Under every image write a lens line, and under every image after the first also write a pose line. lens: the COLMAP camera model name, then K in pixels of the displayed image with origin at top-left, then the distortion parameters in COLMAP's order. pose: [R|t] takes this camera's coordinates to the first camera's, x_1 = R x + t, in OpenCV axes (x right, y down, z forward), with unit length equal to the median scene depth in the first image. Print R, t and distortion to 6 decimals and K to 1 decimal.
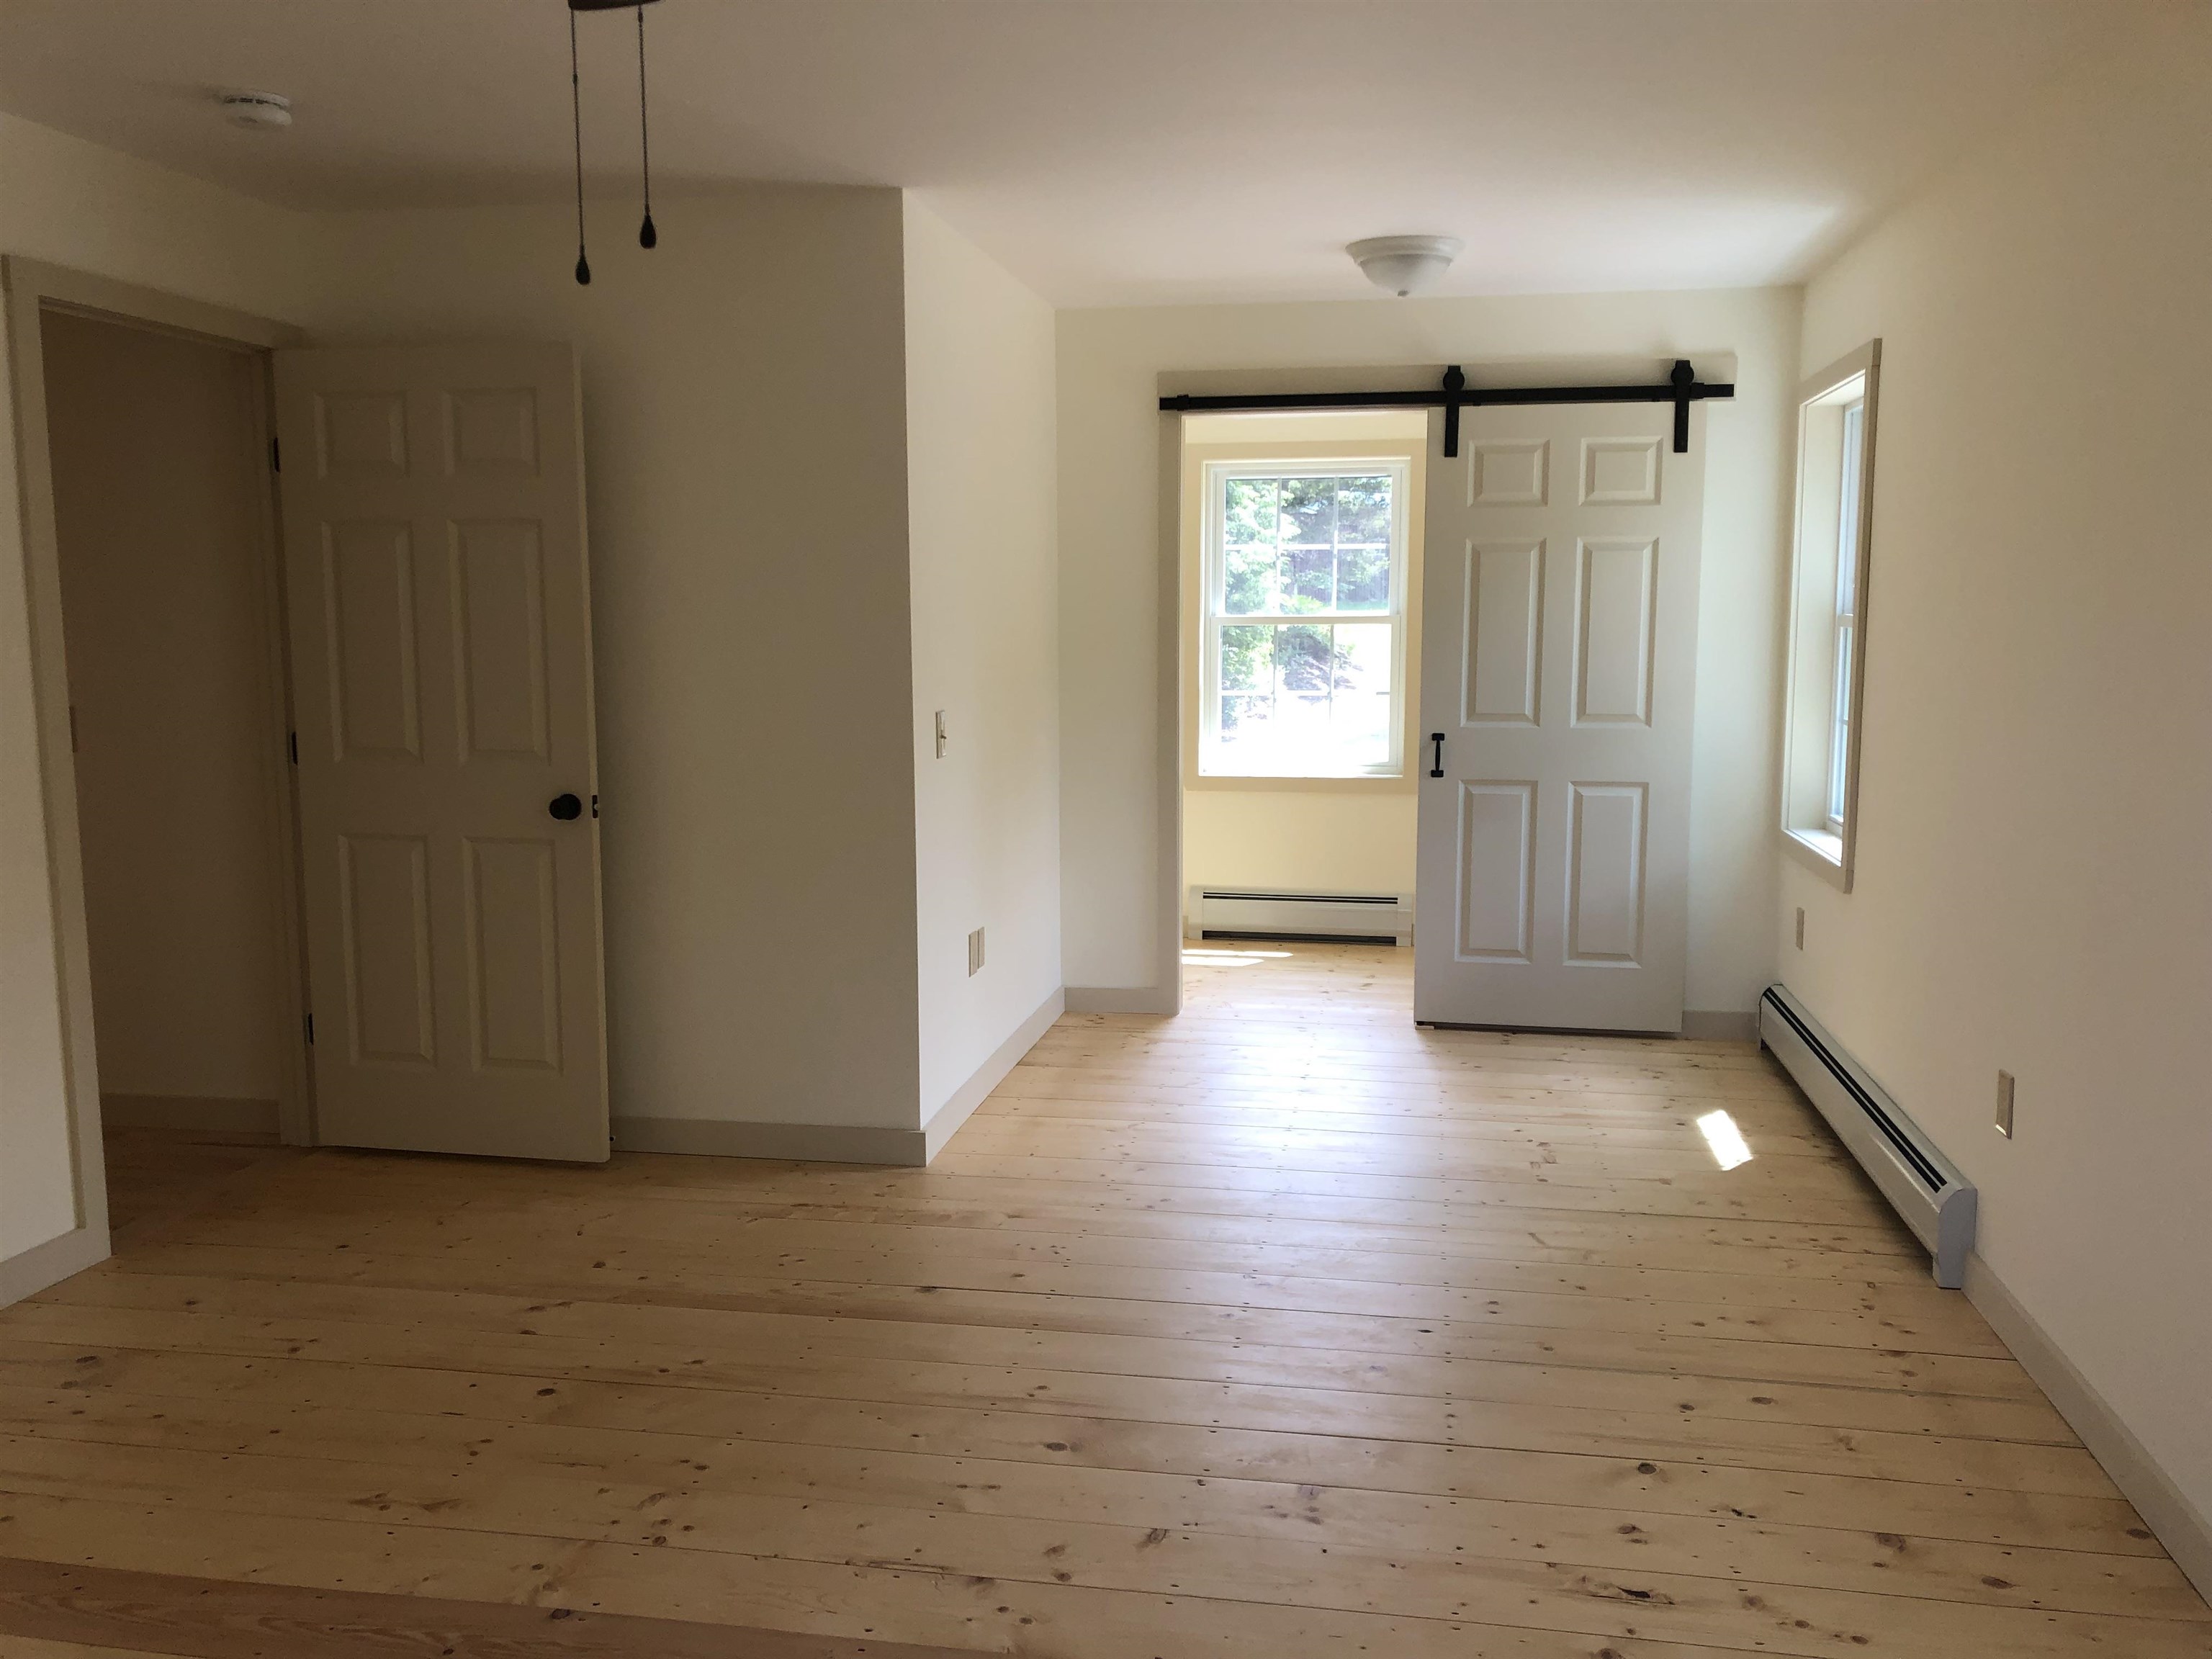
lens RADIAL K [[1813.6, 0, 1106.0], [0, 1813.6, 829.5], [0, 0, 1]] dist [0.007850, 0.005400]
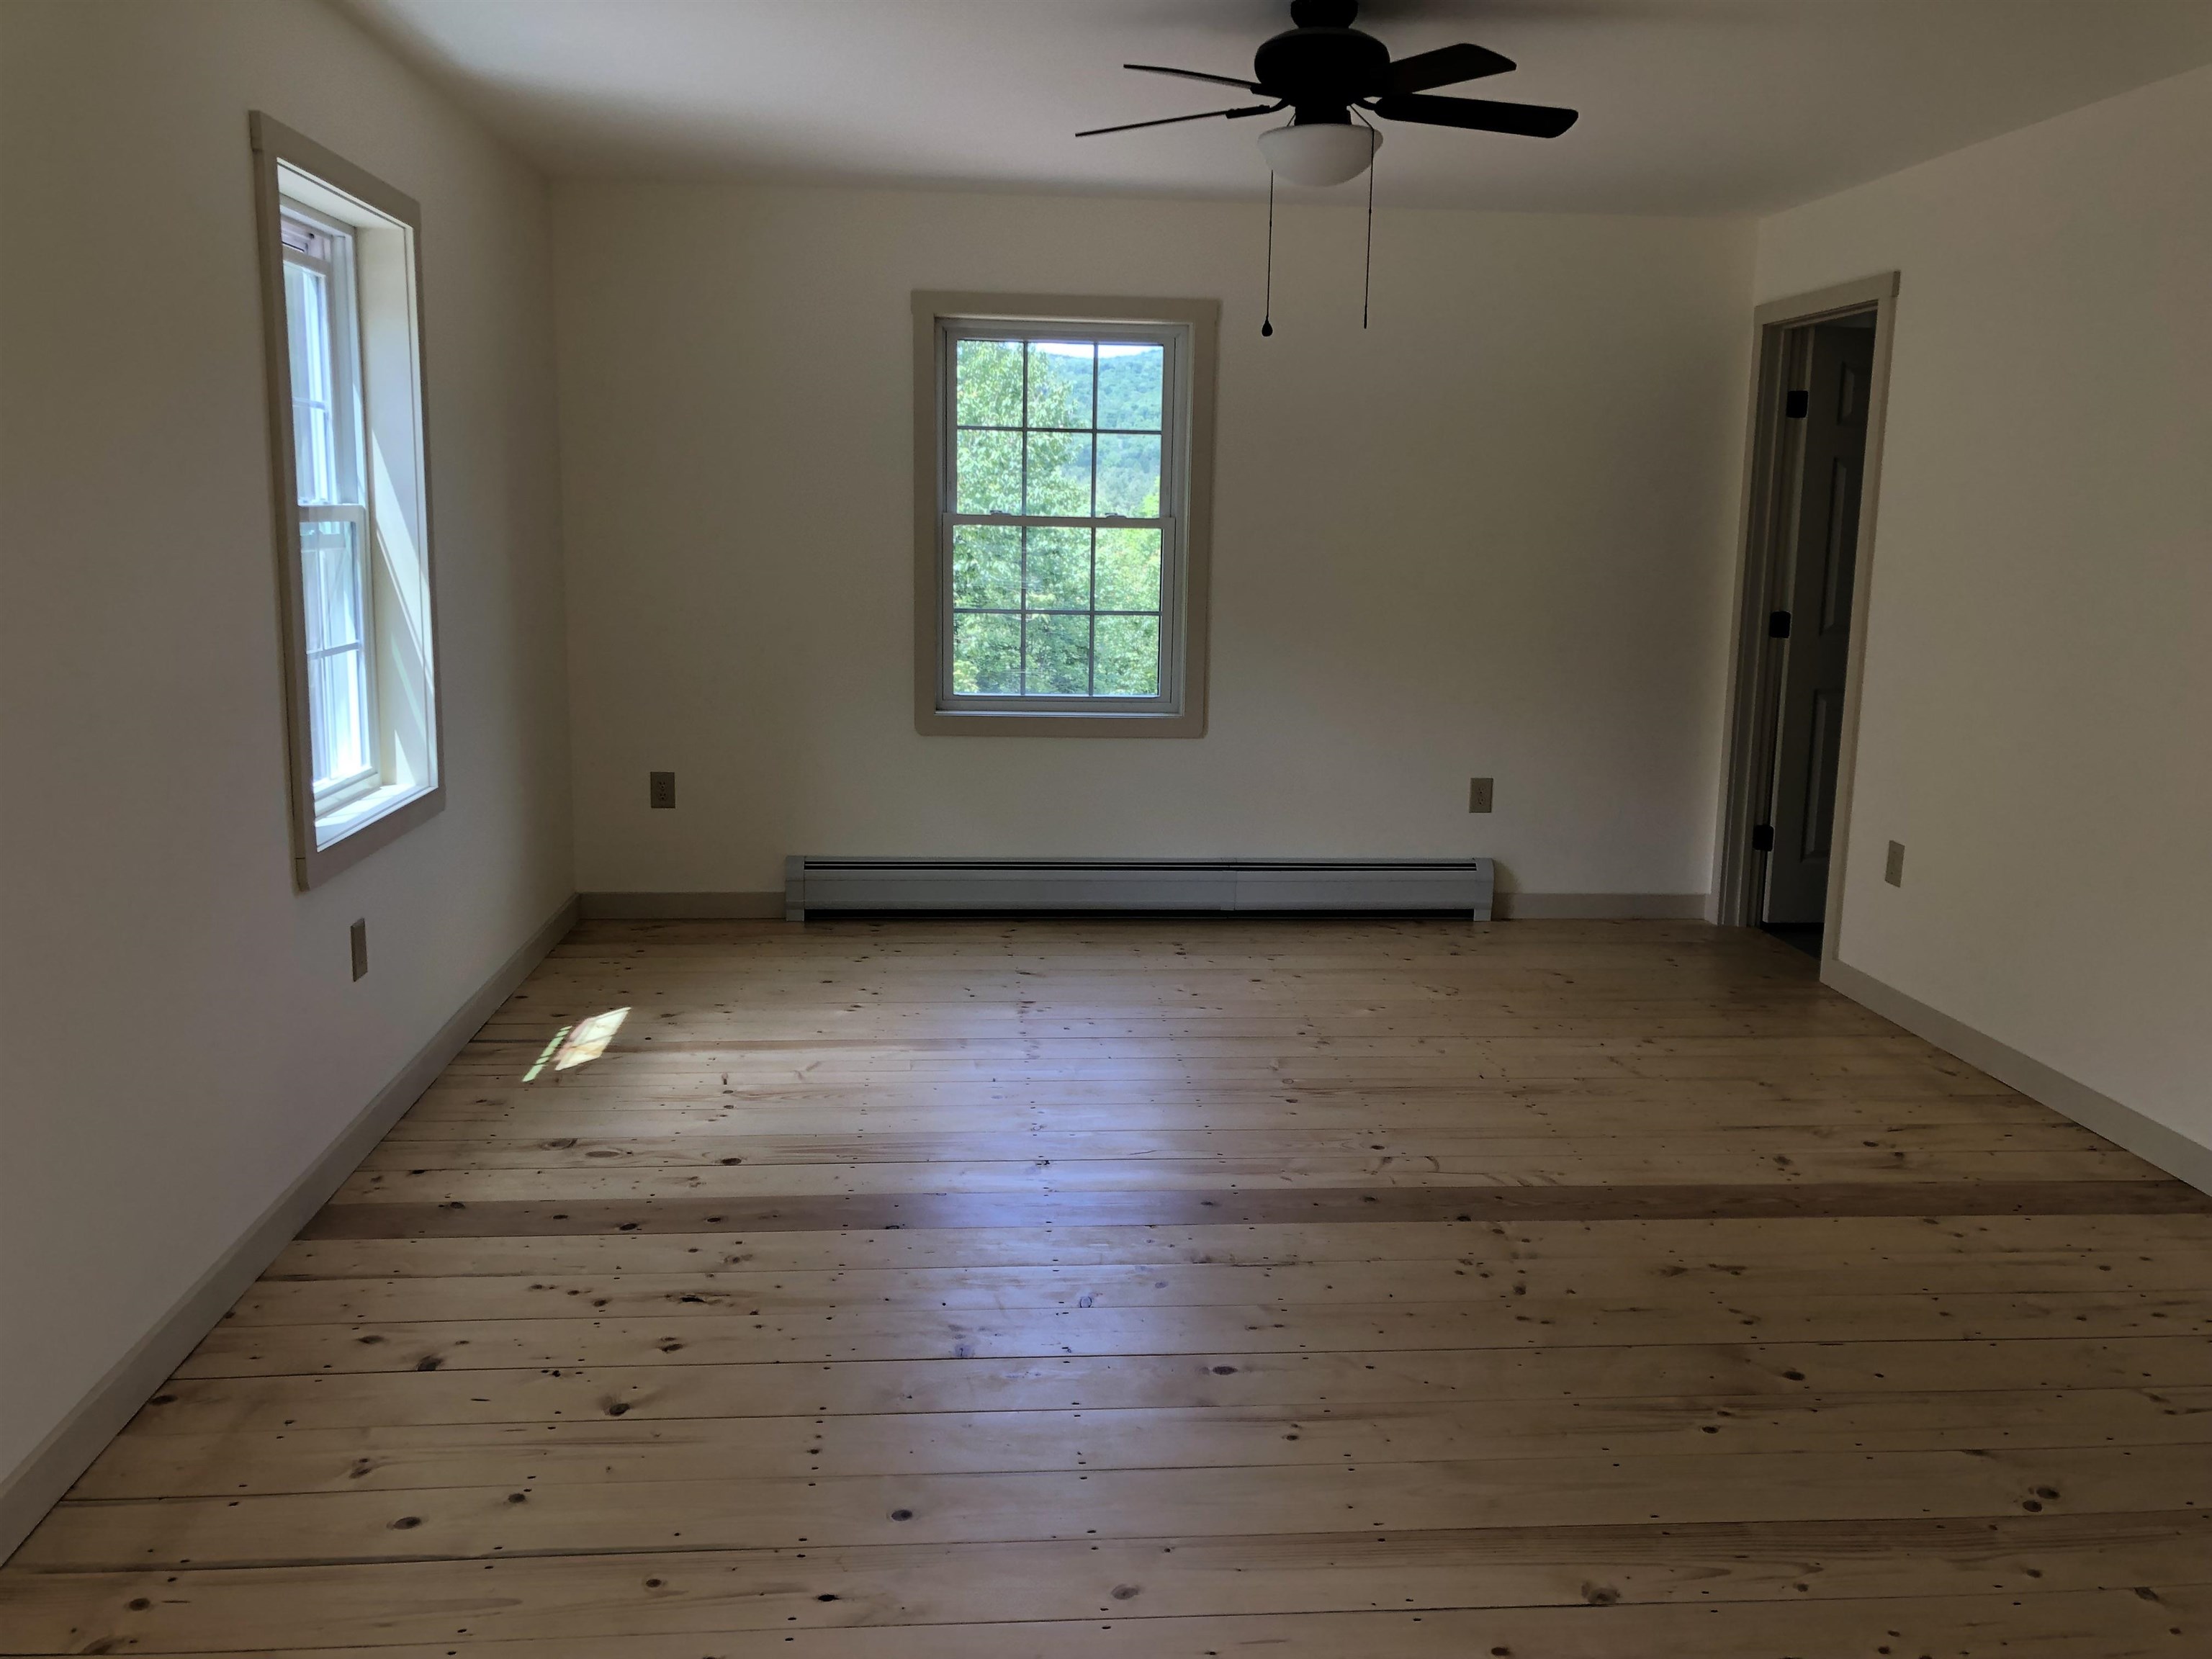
lens RADIAL K [[1813.6, 0, 1106.0], [0, 1813.6, 829.5], [0, 0, 1]] dist [0.007850, 0.005400]
pose [[-0.966832, 0.029005, -0.253761, 0.293297], [-0.047226, 0.956099, 0.289213, -0.236154], [0.251010, 0.291604, -0.923017, 1.922768]]
